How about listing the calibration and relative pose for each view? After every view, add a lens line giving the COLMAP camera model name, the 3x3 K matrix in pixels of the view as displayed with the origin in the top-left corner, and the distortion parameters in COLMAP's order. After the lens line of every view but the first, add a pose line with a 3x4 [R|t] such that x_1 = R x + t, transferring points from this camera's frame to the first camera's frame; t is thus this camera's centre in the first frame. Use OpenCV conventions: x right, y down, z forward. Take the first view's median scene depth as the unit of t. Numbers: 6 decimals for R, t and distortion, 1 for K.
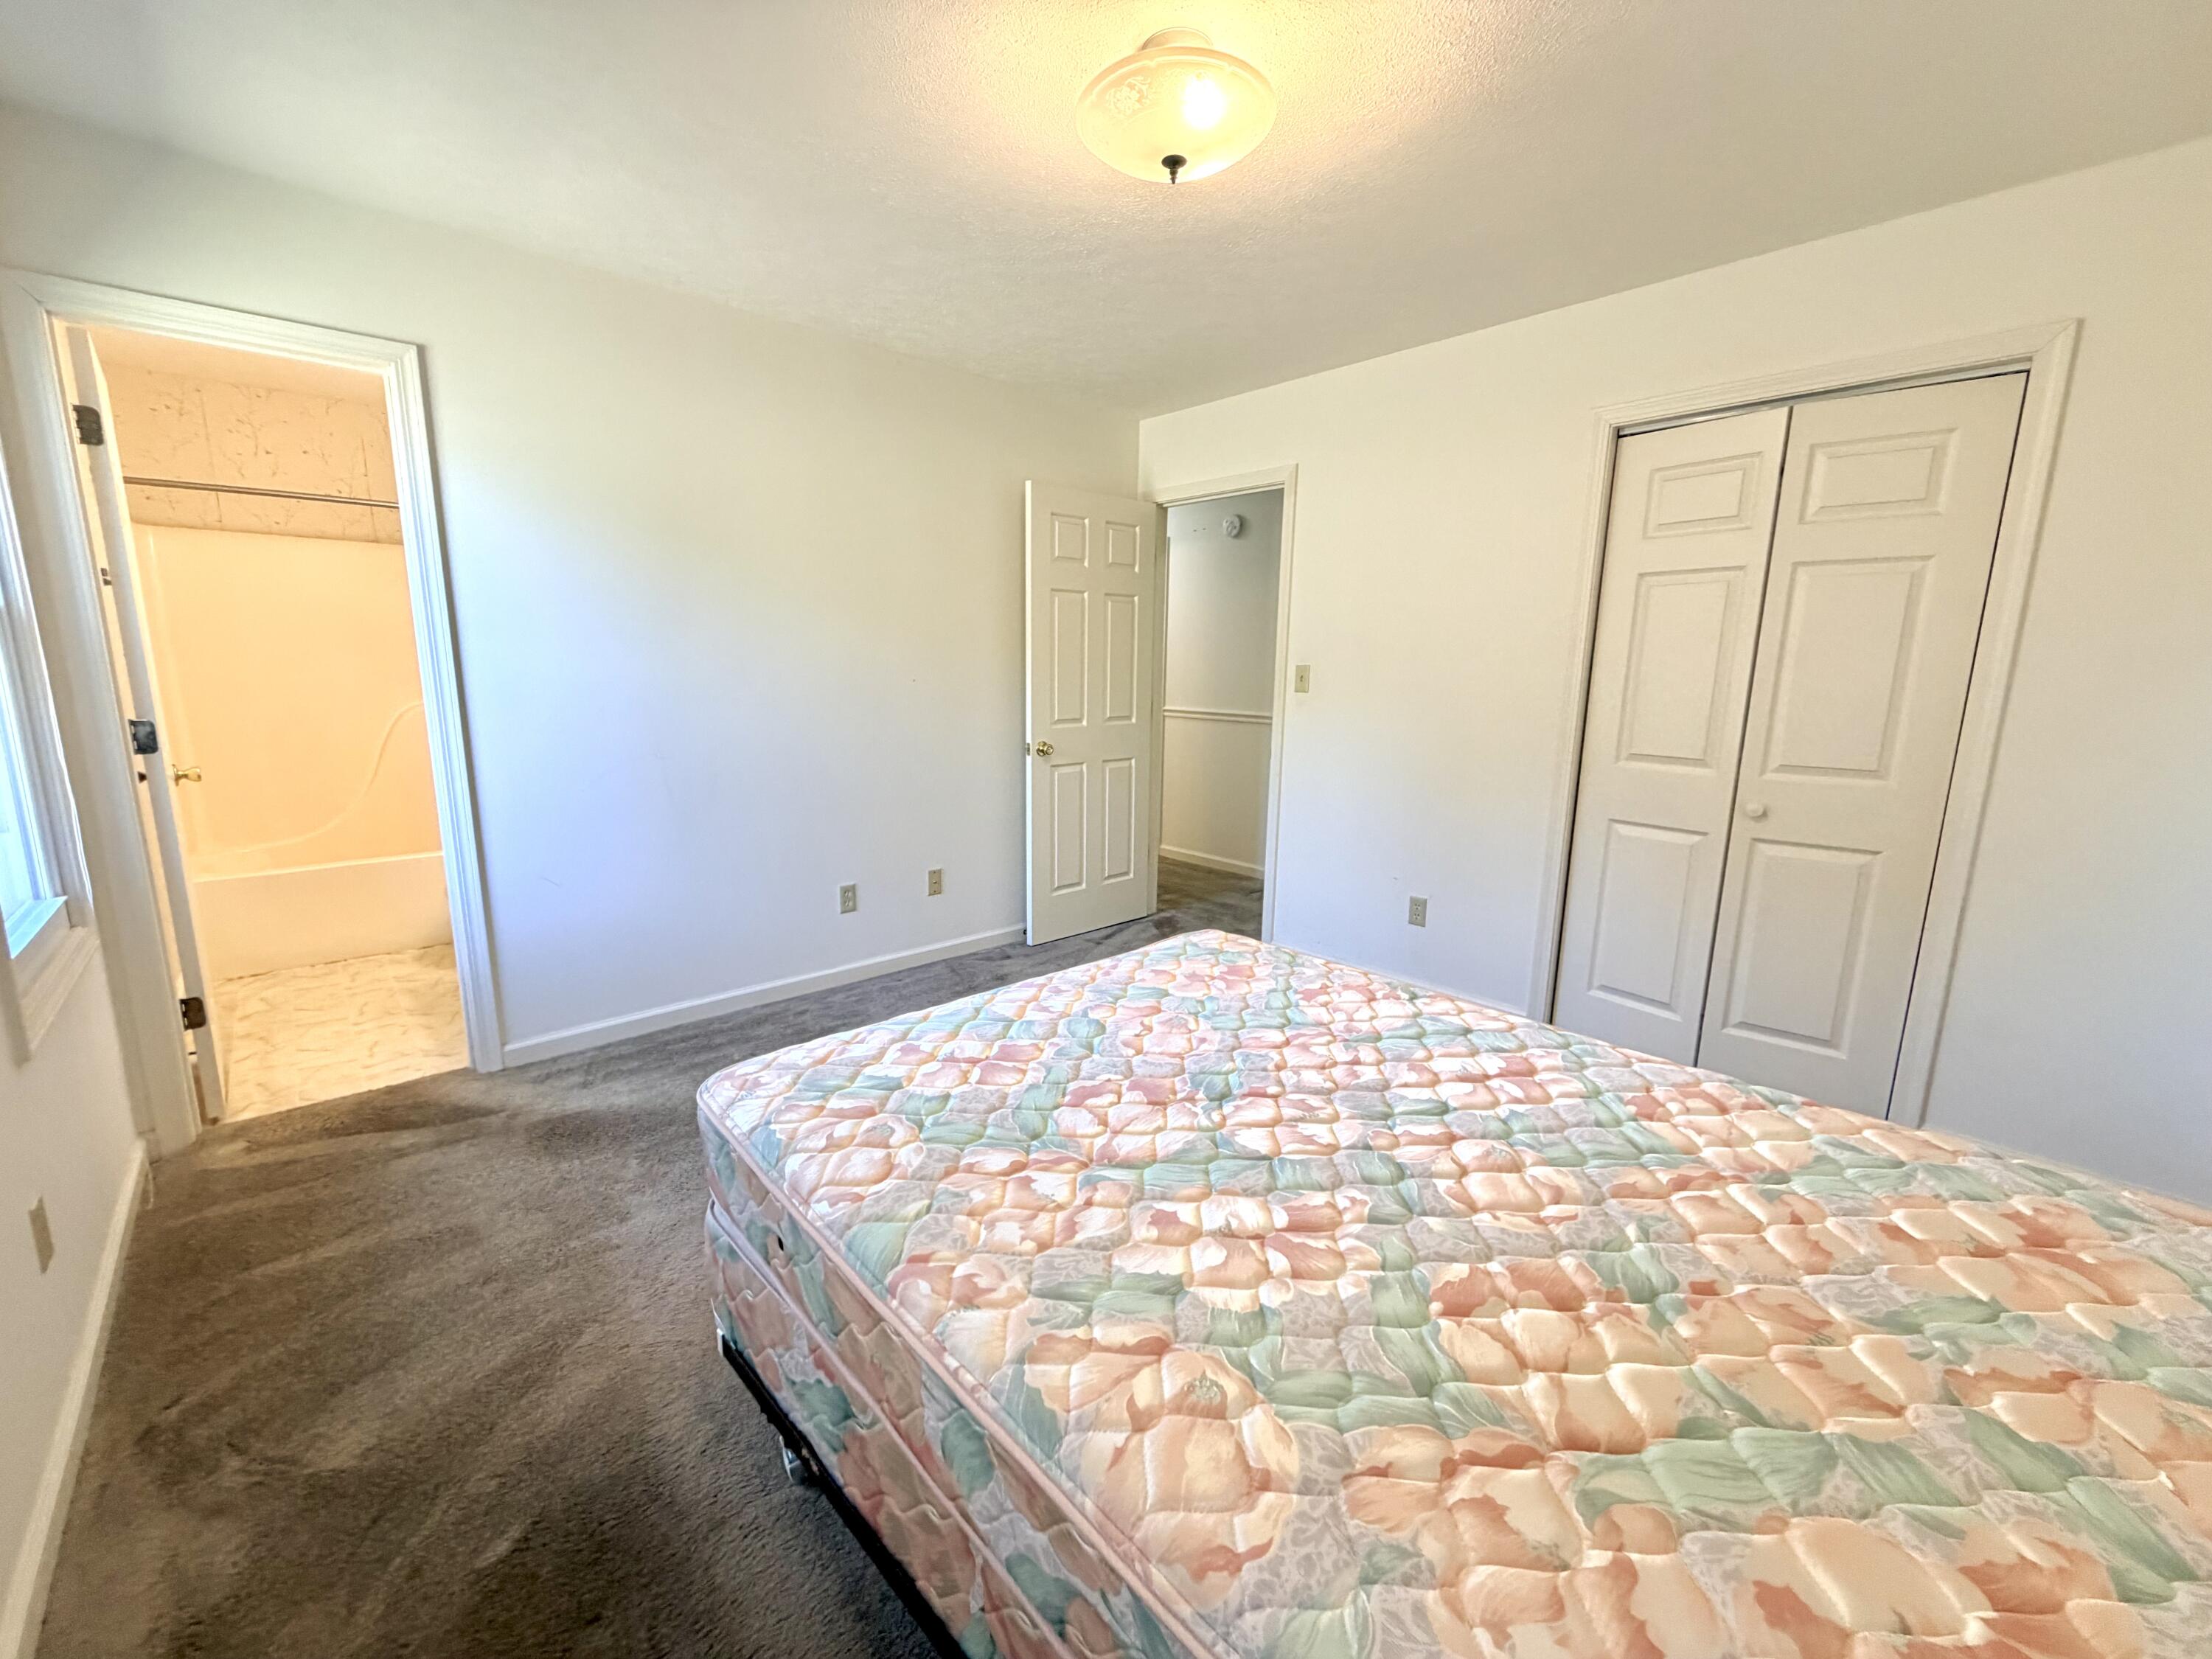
lens RADIAL K [[915.3, 0, 1094.0], [0, 915.3, 841.8], [0, 0, 1]] dist [0.004217, 0.000183]
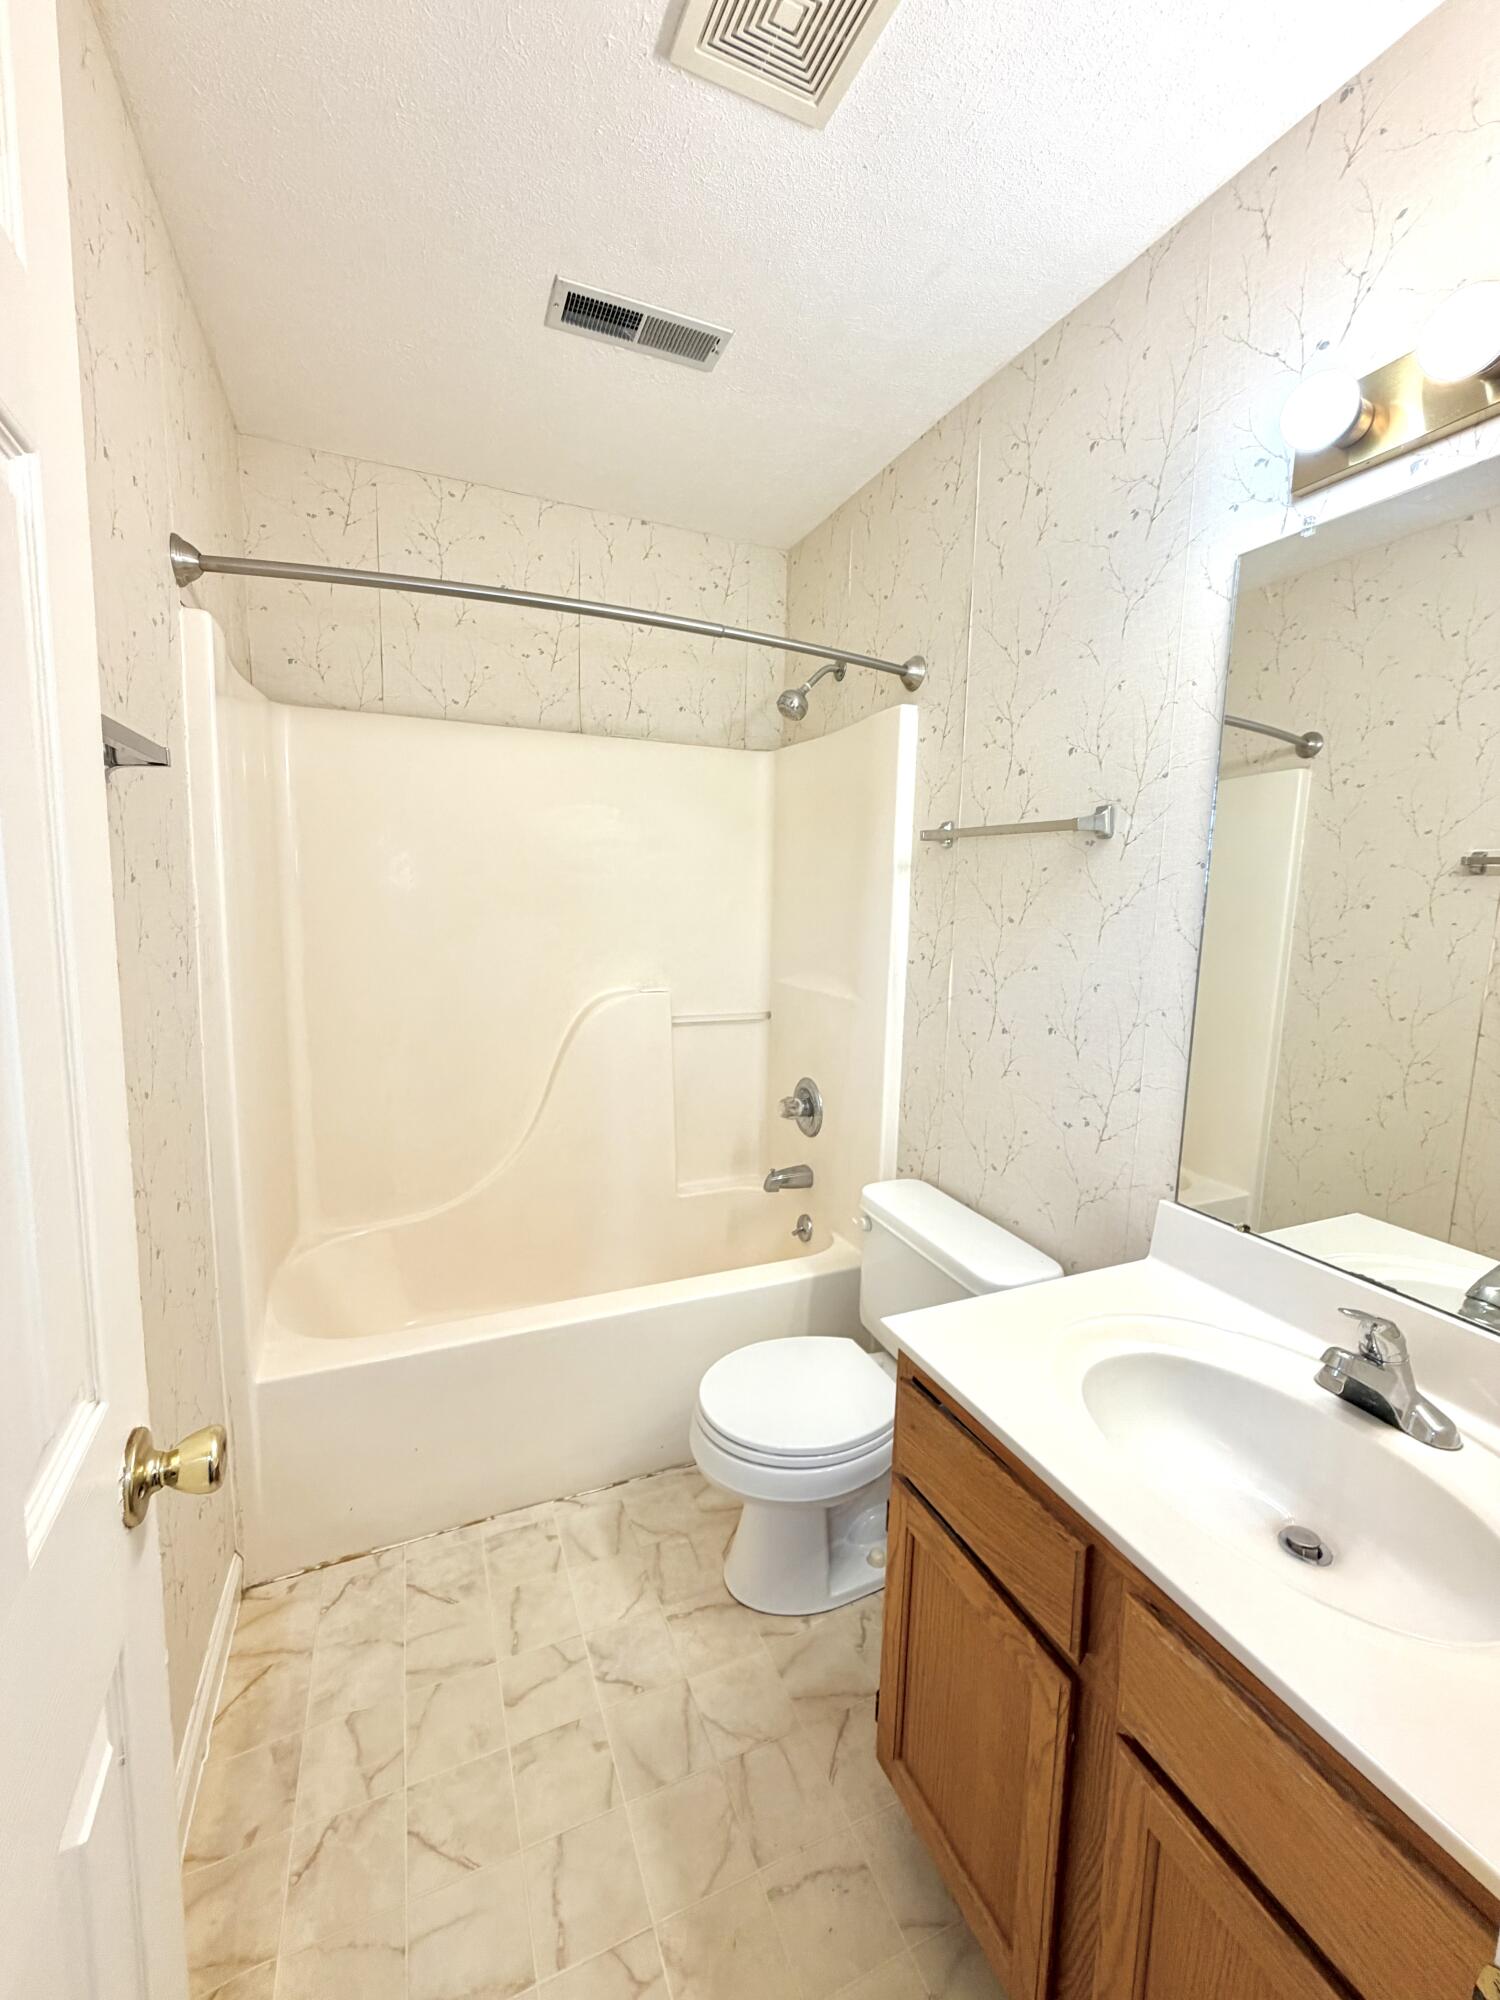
lens RADIAL K [[799.3, 0, 750.0], [0, 799.3, 1000.0], [0, 0, 1]] dist [-0.000566, 0.000183]
pose [[0.953795, 0.056353, -0.295127, -0.307975], [-0.076741, 0.995365, -0.057953, -0.076998], [0.290493, 0.077924, 0.953699, 0.326512]]
